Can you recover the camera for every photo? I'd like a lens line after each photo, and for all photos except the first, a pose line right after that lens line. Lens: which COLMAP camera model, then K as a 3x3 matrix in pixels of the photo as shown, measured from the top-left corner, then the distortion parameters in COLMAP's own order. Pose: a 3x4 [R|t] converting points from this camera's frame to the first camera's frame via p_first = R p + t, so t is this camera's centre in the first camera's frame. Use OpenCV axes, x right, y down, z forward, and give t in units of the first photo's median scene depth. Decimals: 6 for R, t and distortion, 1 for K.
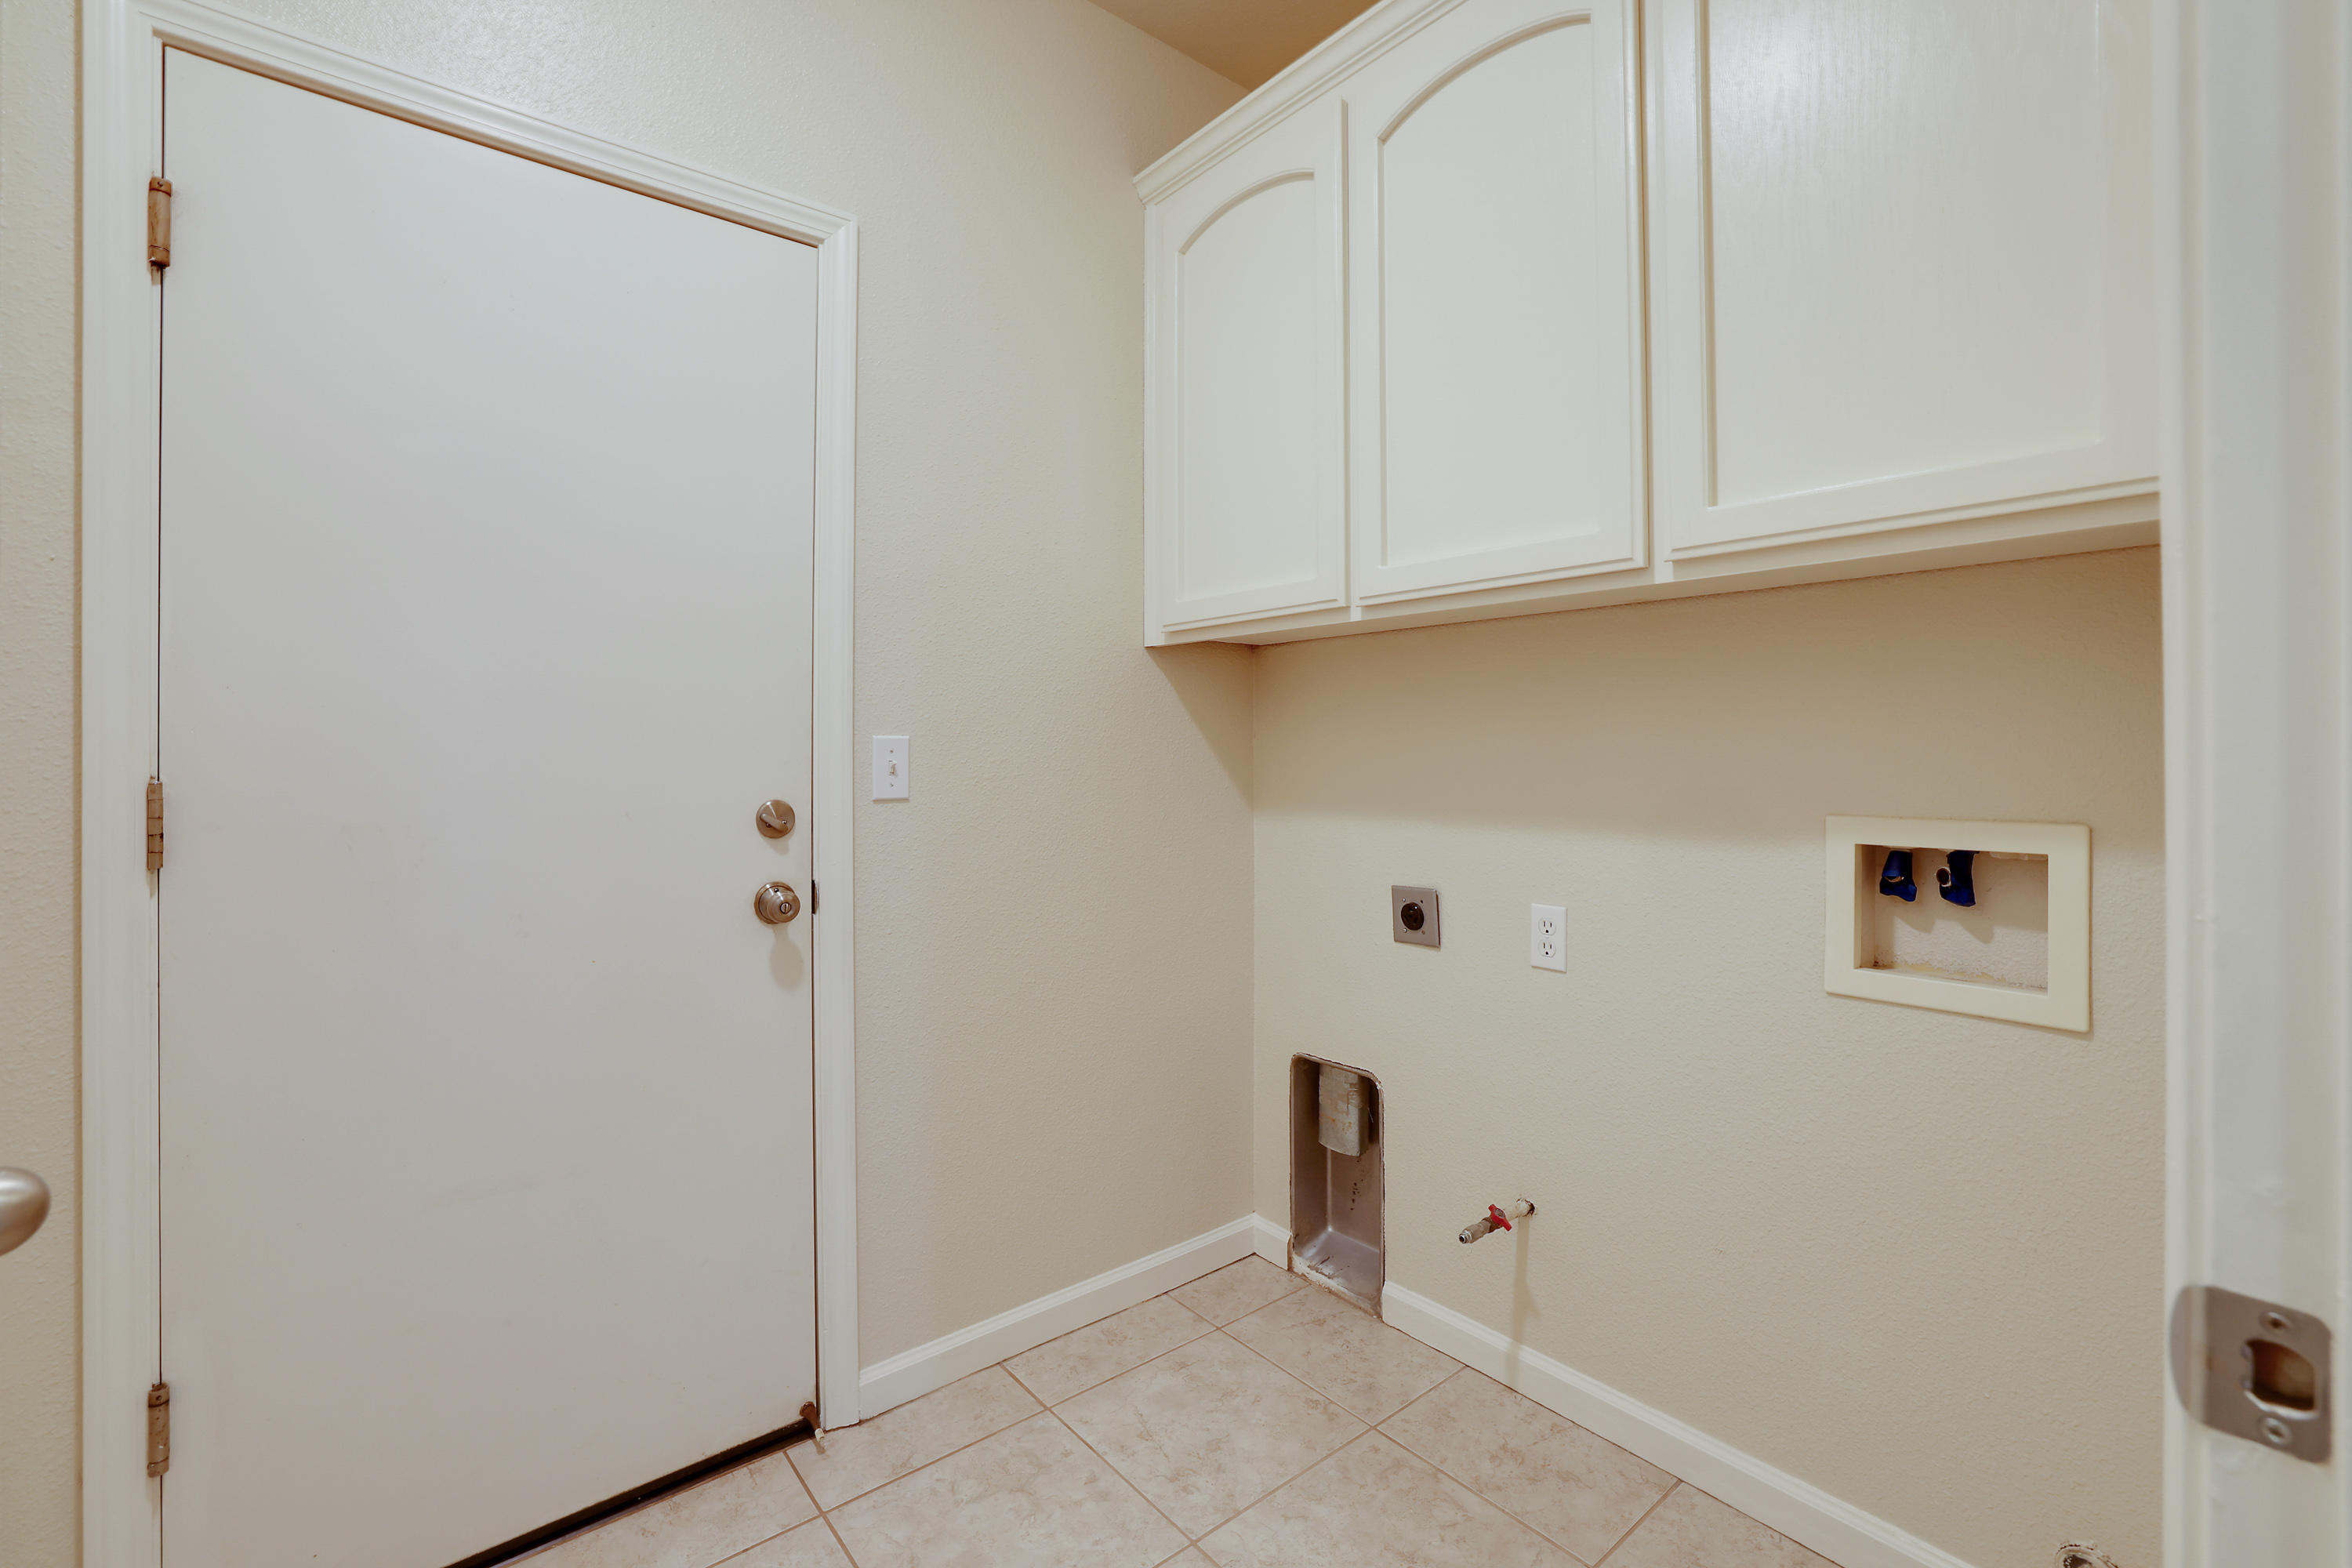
lens RADIAL K [[990.8, 0, 1190.4], [0, 990.8, 766.0], [0, 0, 1]] dist [-0.012918, 0.001162]
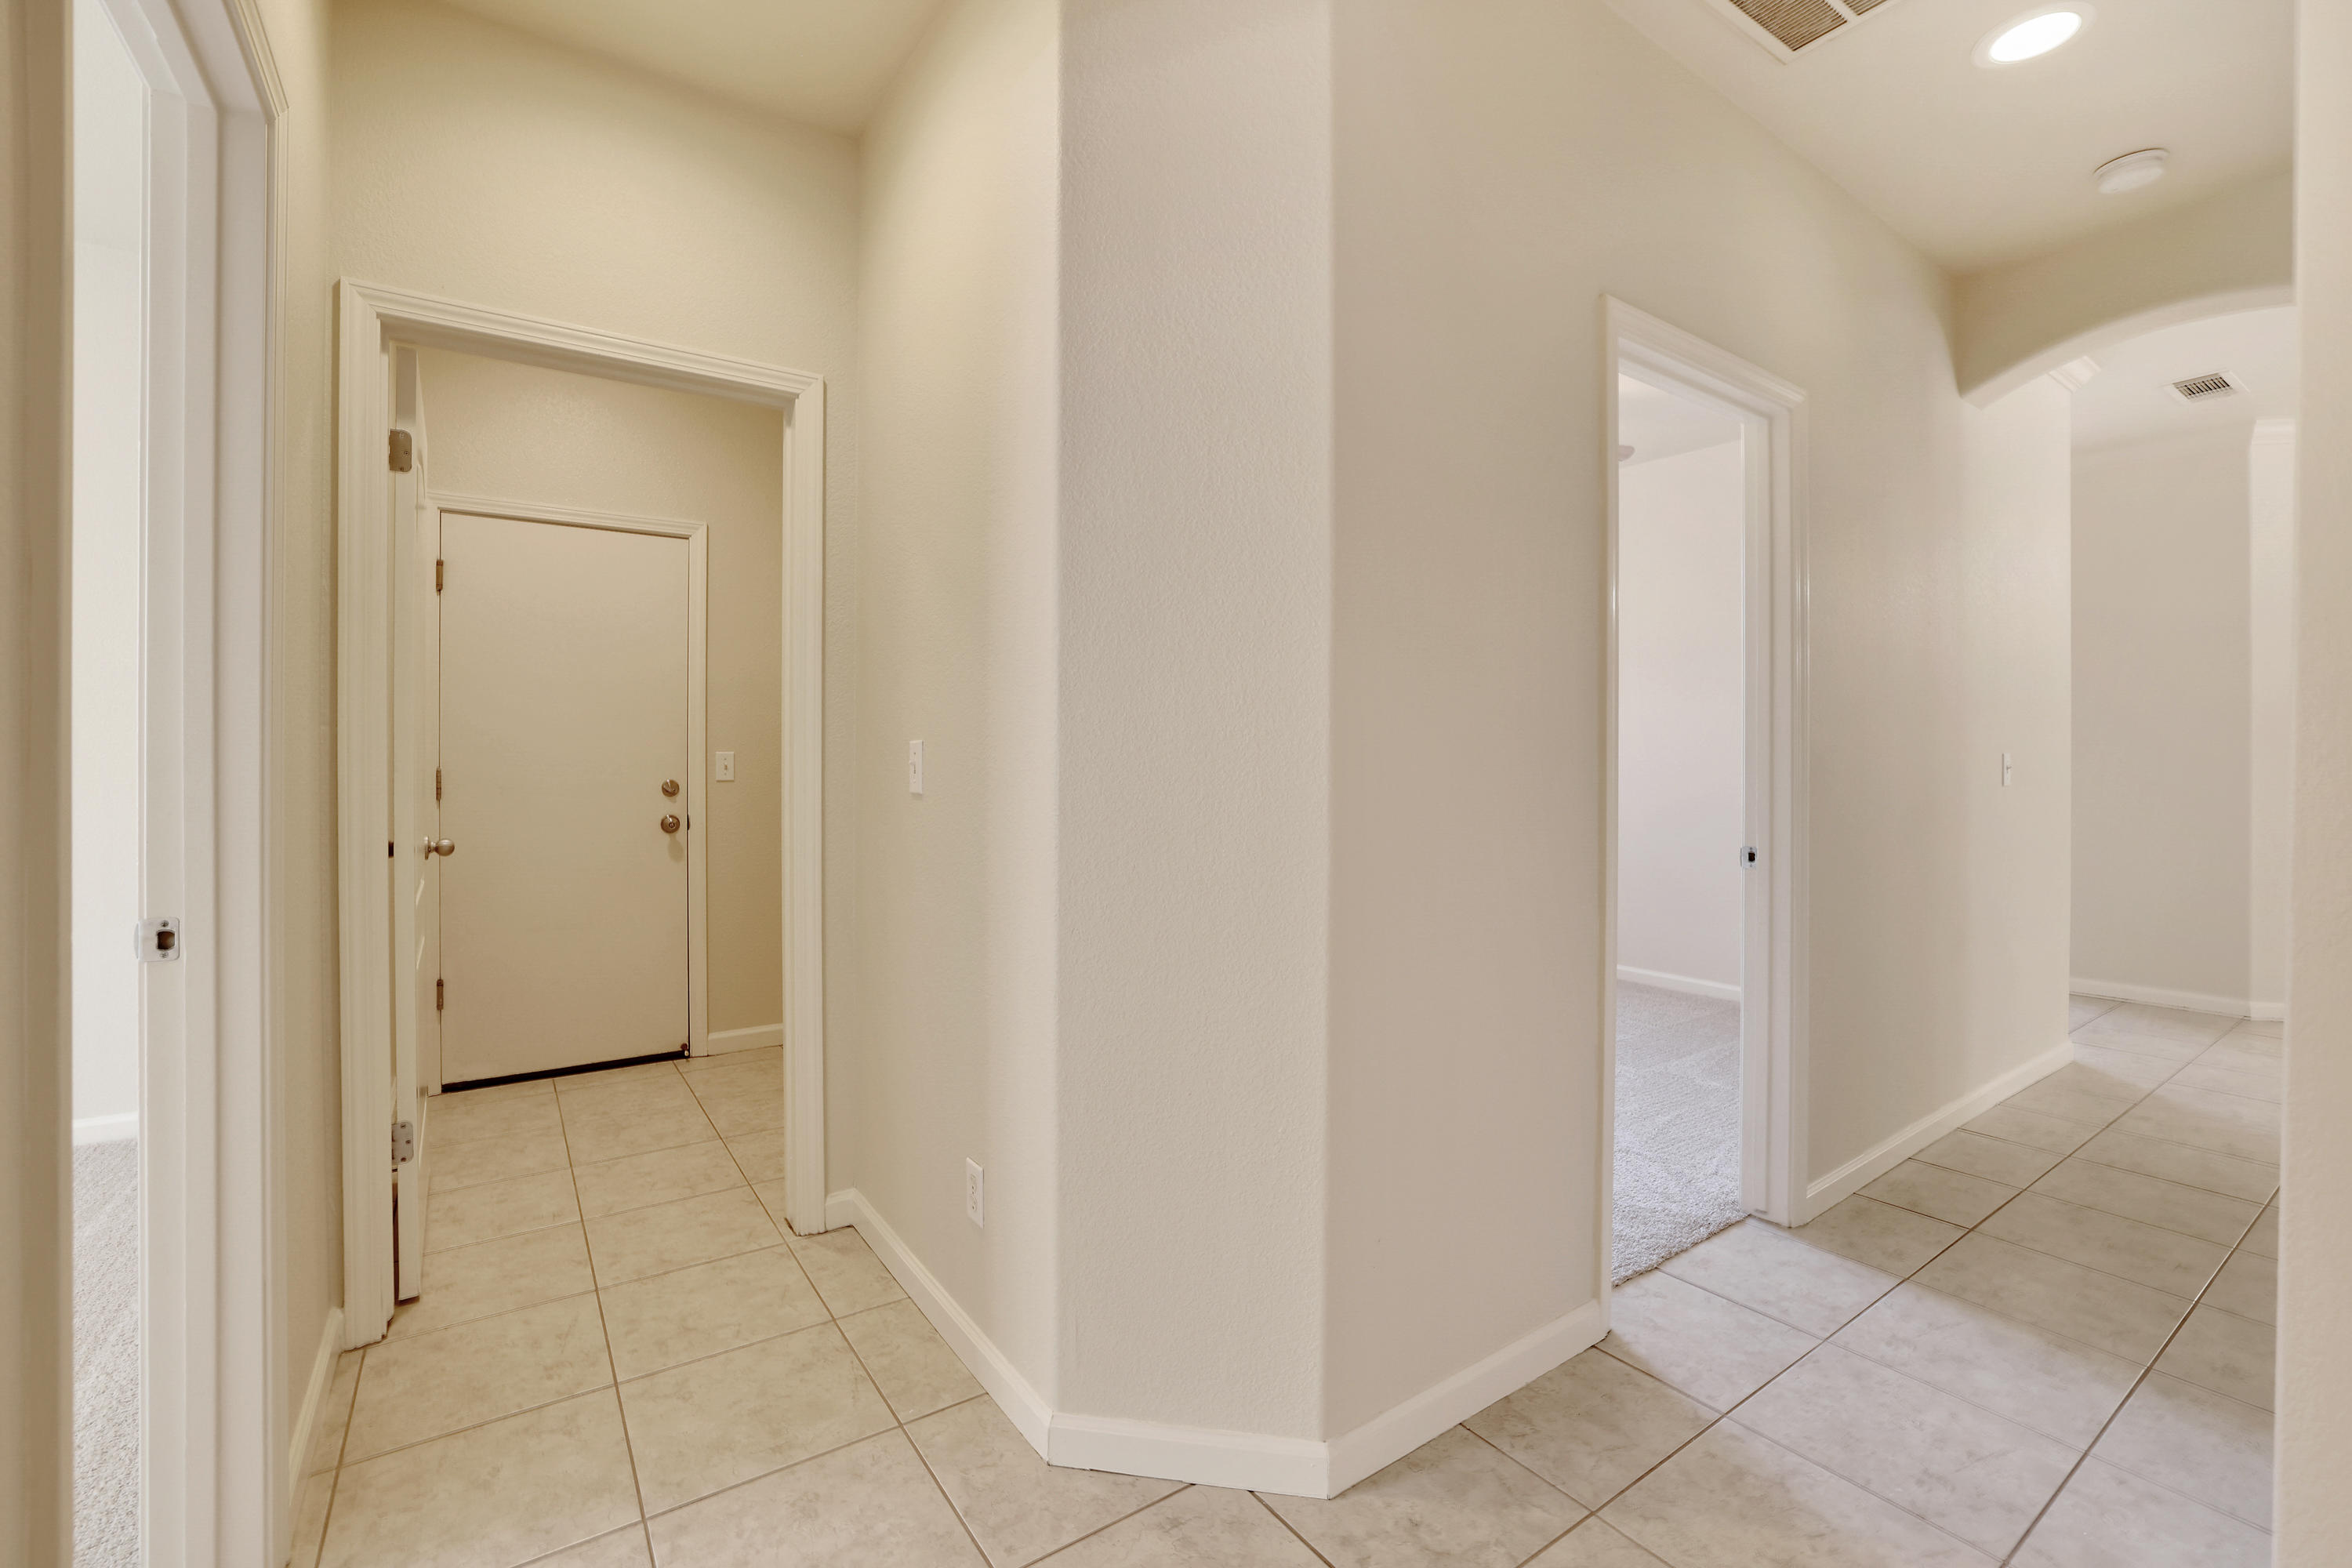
lens RADIAL K [[990.8, 0, 1167.3], [0, 990.8, 779.4], [0, 0, 1]] dist [-0.012918, 0.001162]
pose [[0.991481, 0.003785, -0.130195, 1.028804], [-0.002952, 0.999974, 0.006588, 0.014358], [0.130216, -0.006148, 0.991467, -1.135560]]
